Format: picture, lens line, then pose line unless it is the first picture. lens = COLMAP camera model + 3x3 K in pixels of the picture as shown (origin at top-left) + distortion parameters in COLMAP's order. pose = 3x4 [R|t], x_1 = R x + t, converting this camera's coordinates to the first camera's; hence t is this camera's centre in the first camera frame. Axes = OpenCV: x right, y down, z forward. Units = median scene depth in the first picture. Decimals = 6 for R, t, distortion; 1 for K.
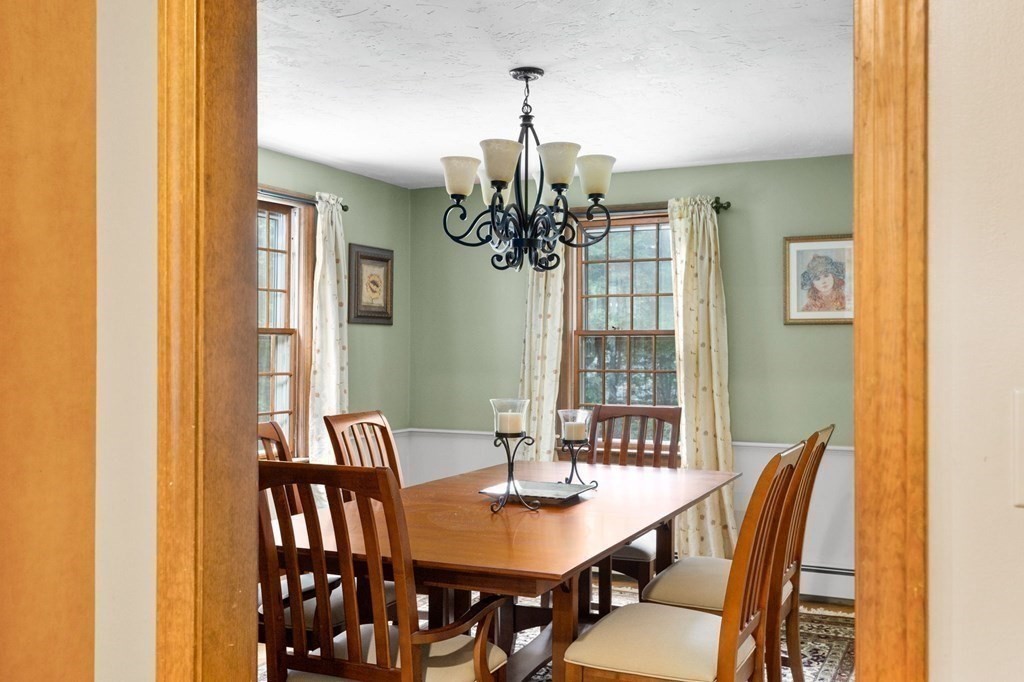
lens RADIAL K [[986.0, 0, 512.0], [0, 986.0, 341.0], [0, 0, 1]] dist [0.006749, 0.033394]
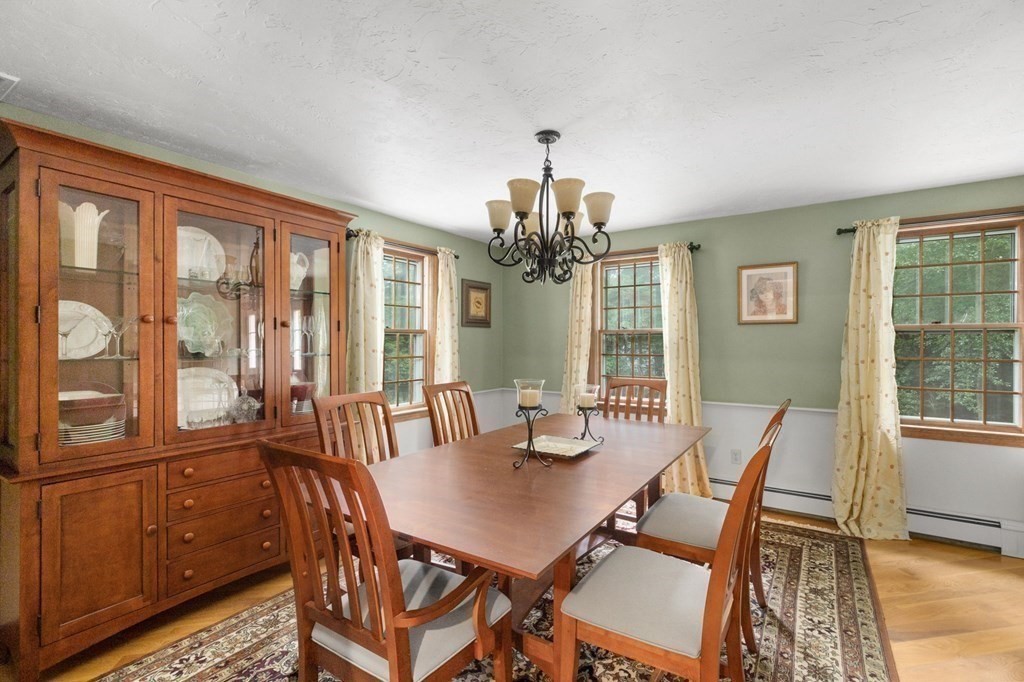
lens RADIAL K [[464.7, 0, 513.1], [0, 464.7, 343.9], [0, 0, 1]] dist [-0.006556, -0.000422]
pose [[0.988484, -0.003448, -0.151288, 0.043864], [0.005423, 0.999905, 0.012641, 0.002451], [0.151230, -0.013316, 0.988409, 0.249934]]
